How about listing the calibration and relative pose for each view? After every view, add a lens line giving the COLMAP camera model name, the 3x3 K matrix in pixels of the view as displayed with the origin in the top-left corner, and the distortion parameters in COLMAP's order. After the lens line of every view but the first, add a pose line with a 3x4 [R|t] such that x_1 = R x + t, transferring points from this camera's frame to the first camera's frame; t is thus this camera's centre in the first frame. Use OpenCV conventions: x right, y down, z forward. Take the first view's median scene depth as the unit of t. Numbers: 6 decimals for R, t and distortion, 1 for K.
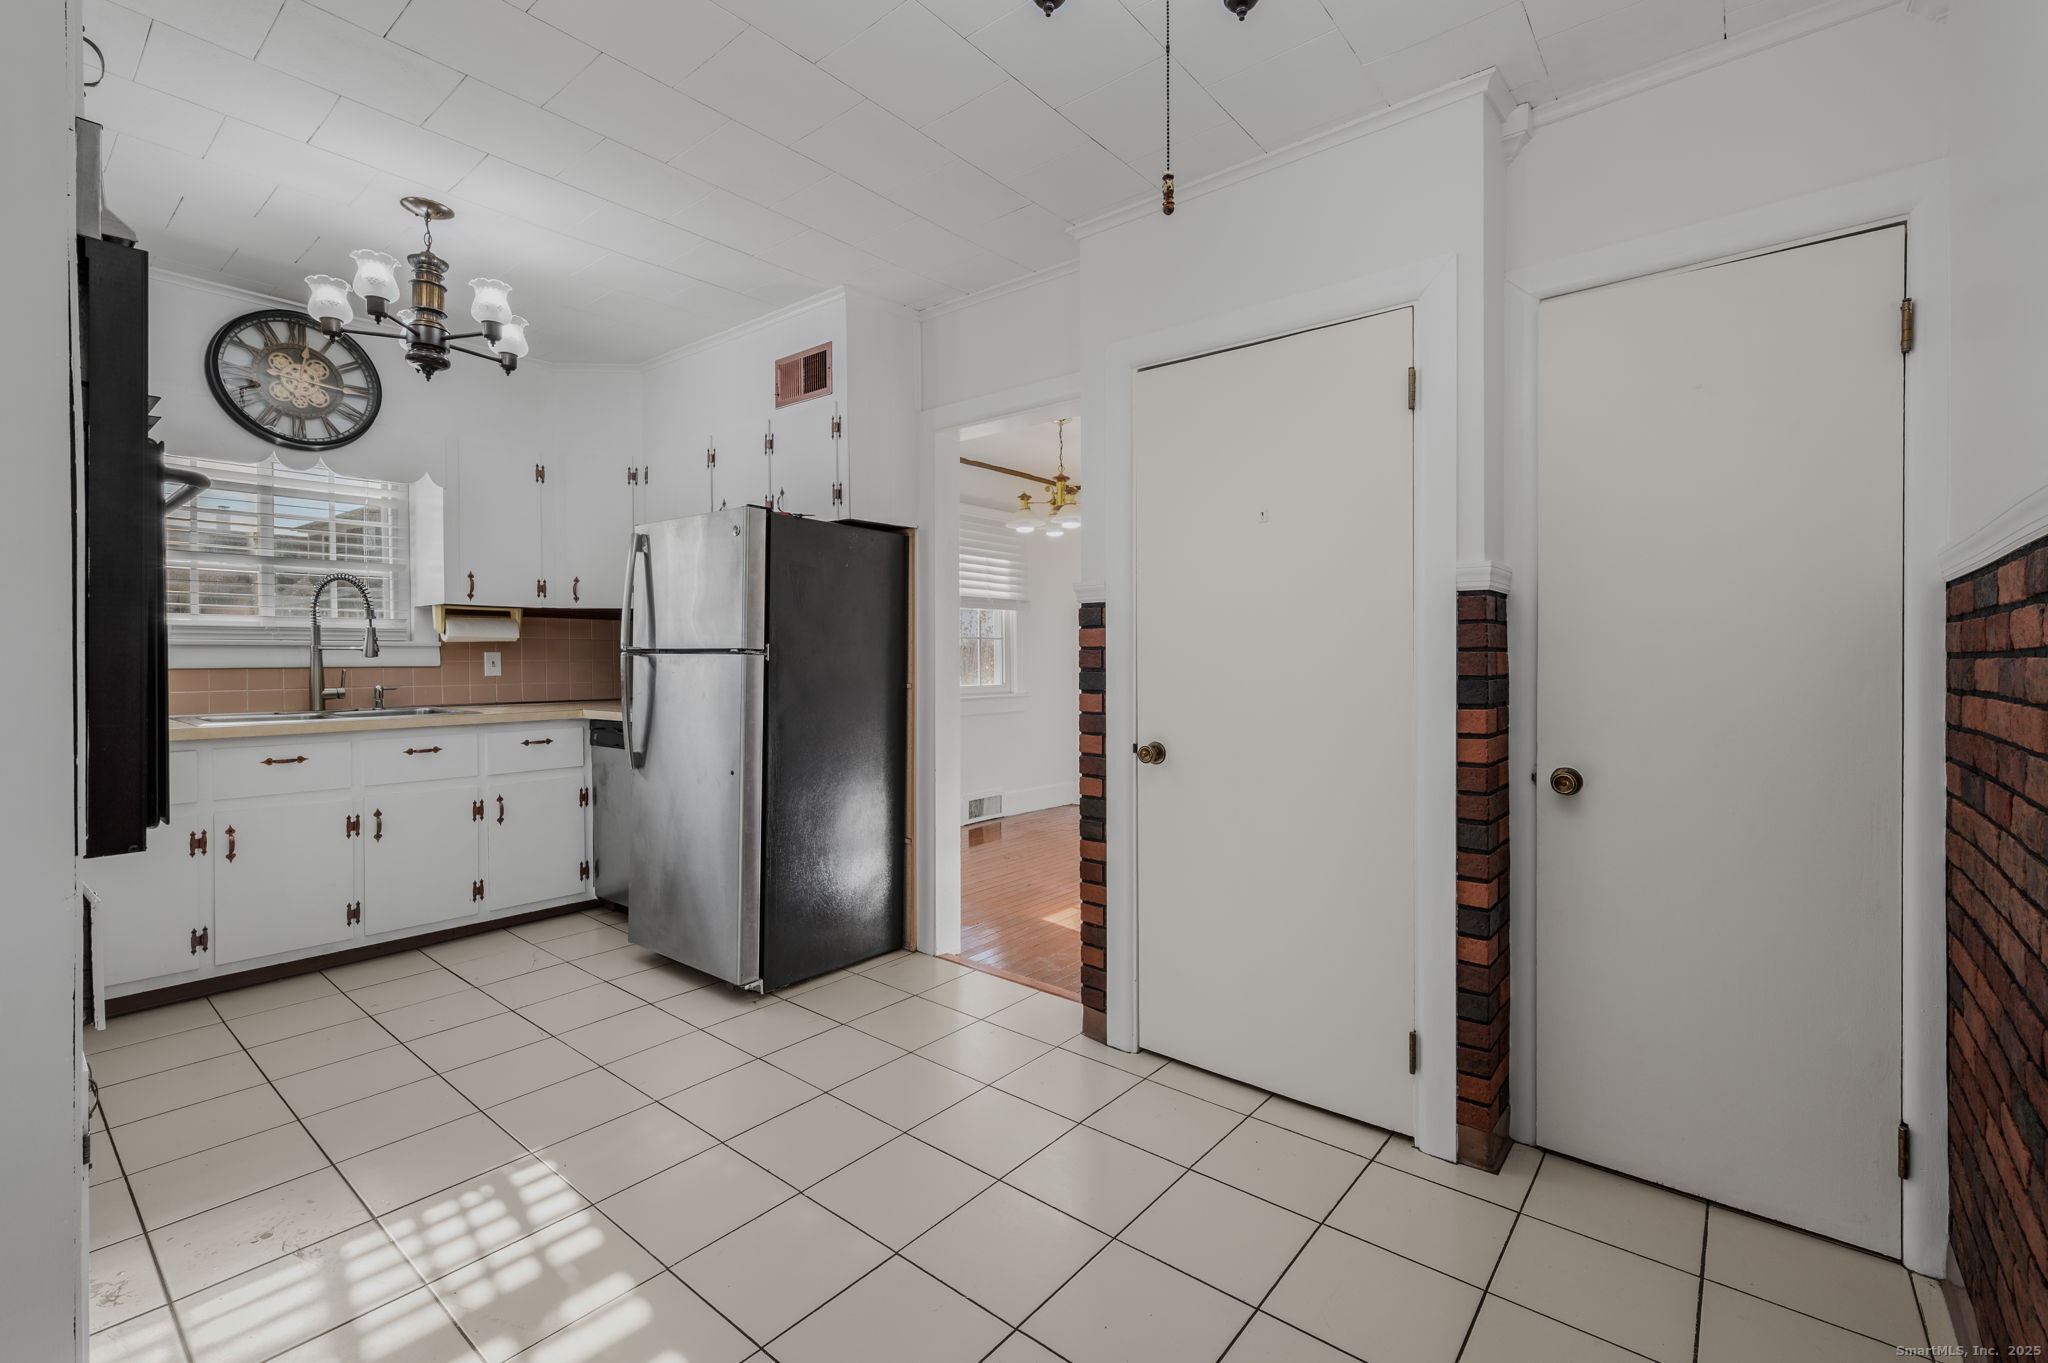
lens RADIAL K [[884.5, 0, 1045.4], [0, 884.5, 669.8], [0, 0, 1]] dist [0.001186, 0.000194]
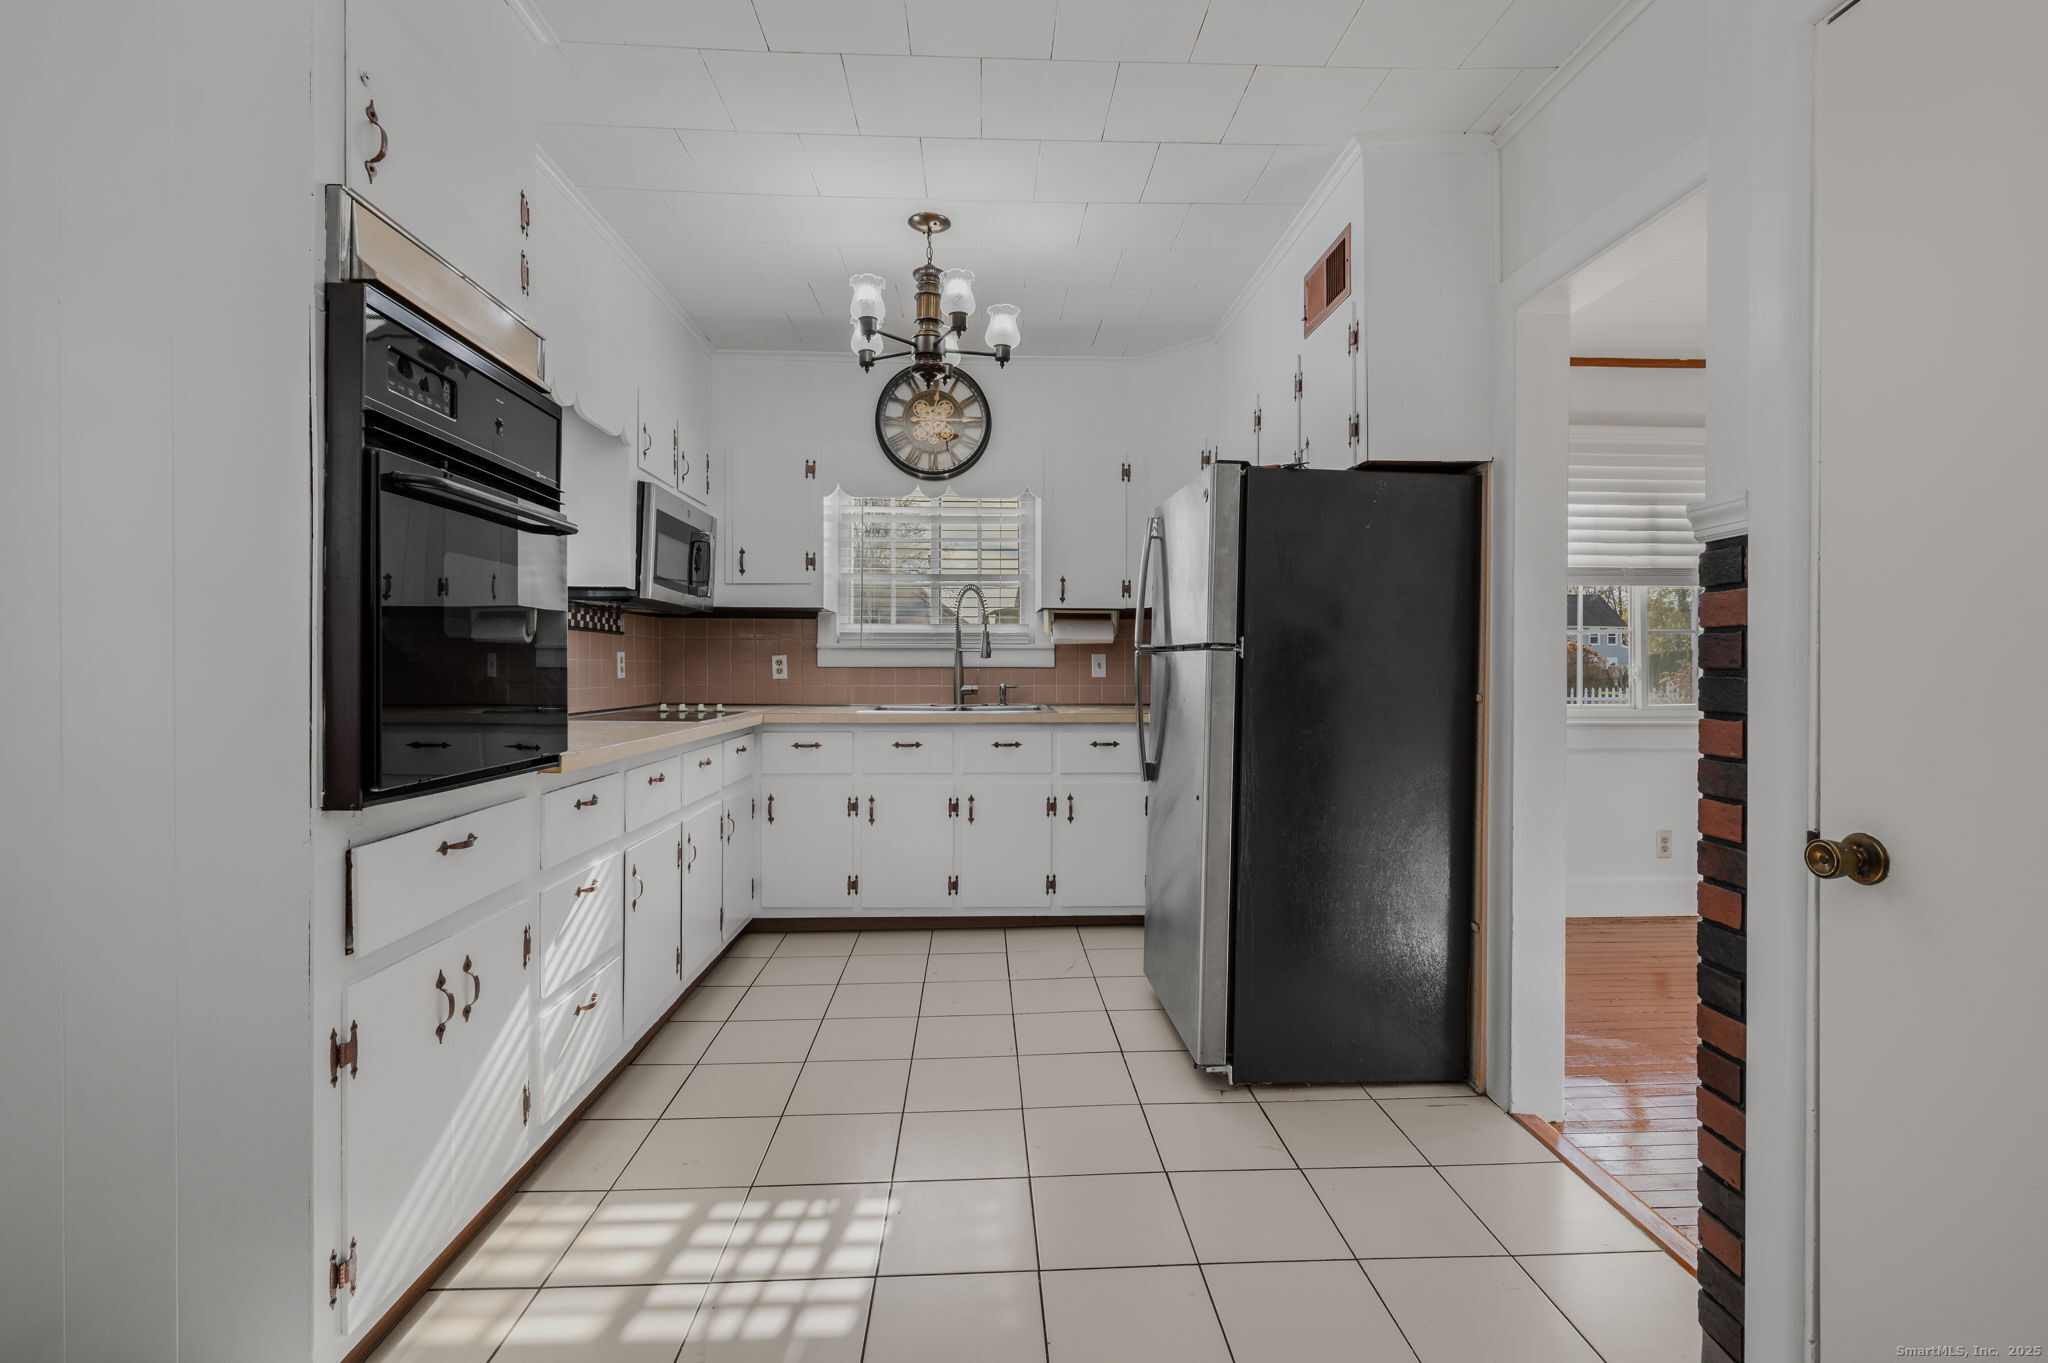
lens RADIAL K [[915.0, 0, 1026.9], [0, 915.0, 675.2], [0, 0, 1]] dist [0.001805, 0.000070]
pose [[0.665711, 0.010702, -0.746133, 0.145072], [-0.014667, 0.999892, 0.001255, 0.005607], [0.746066, 0.010108, 0.665796, 0.293385]]
